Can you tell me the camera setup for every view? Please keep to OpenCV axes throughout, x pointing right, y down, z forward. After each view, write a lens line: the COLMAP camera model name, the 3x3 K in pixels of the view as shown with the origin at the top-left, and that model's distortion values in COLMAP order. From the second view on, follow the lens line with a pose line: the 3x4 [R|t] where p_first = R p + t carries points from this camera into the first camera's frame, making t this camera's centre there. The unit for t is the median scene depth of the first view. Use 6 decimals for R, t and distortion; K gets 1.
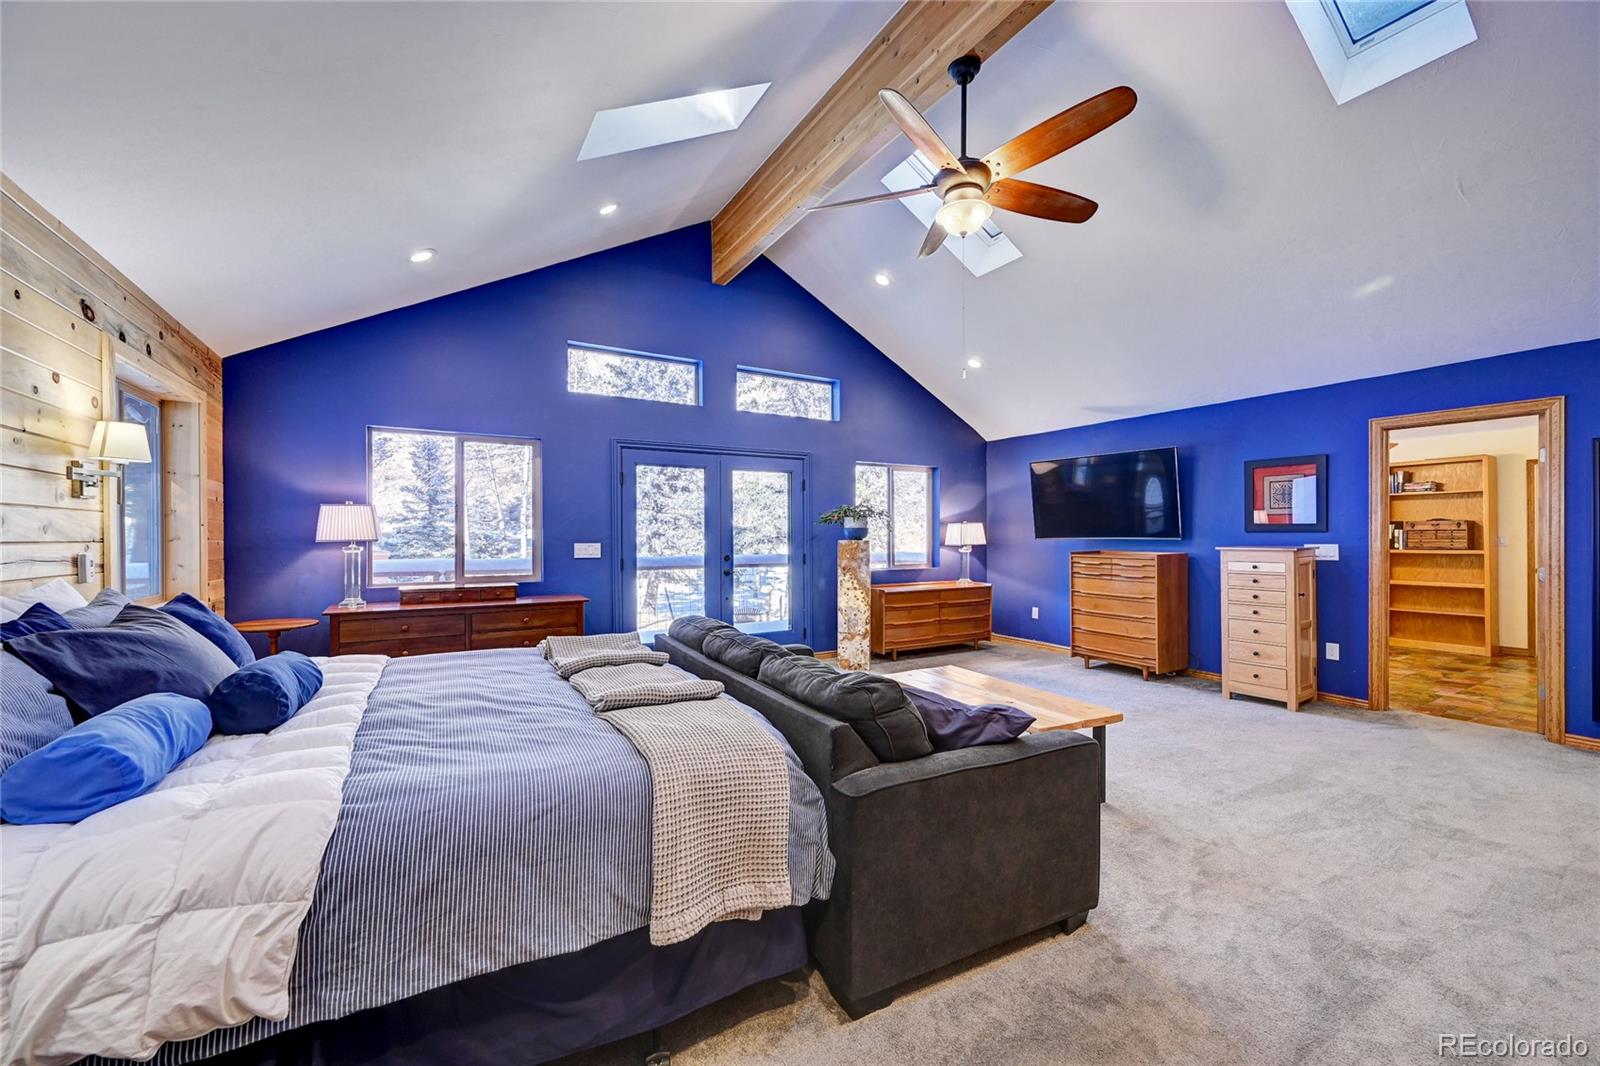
lens RADIAL K [[633.2, 0, 806.1], [0, 633.2, 534.2], [0, 0, 1]] dist [-0.000070, 0.000563]
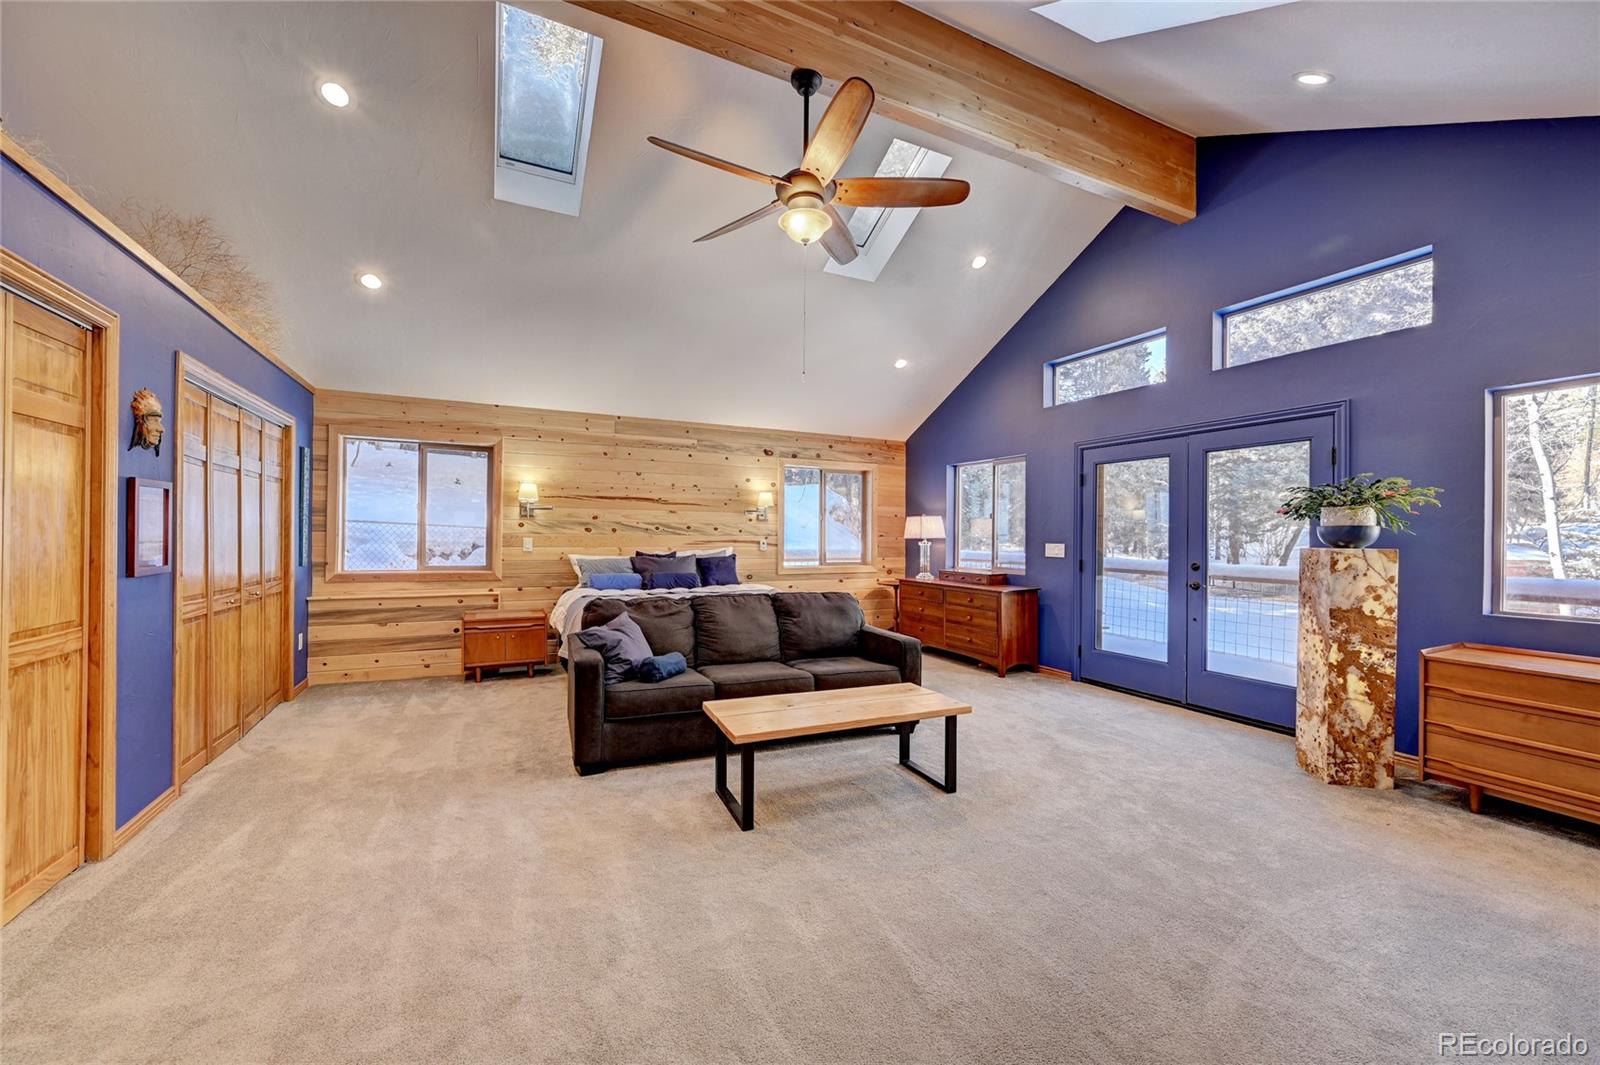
lens RADIAL K [[628.2, 0, 801.7], [0, 628.2, 532.4], [0, 0, 1]] dist [-0.003046, -0.000175]
pose [[-0.077143, -0.003261, -0.997015, 0.725677], [-0.007975, 0.999965, -0.002654, 0.001228], [0.996988, 0.007746, -0.077166, 0.620686]]
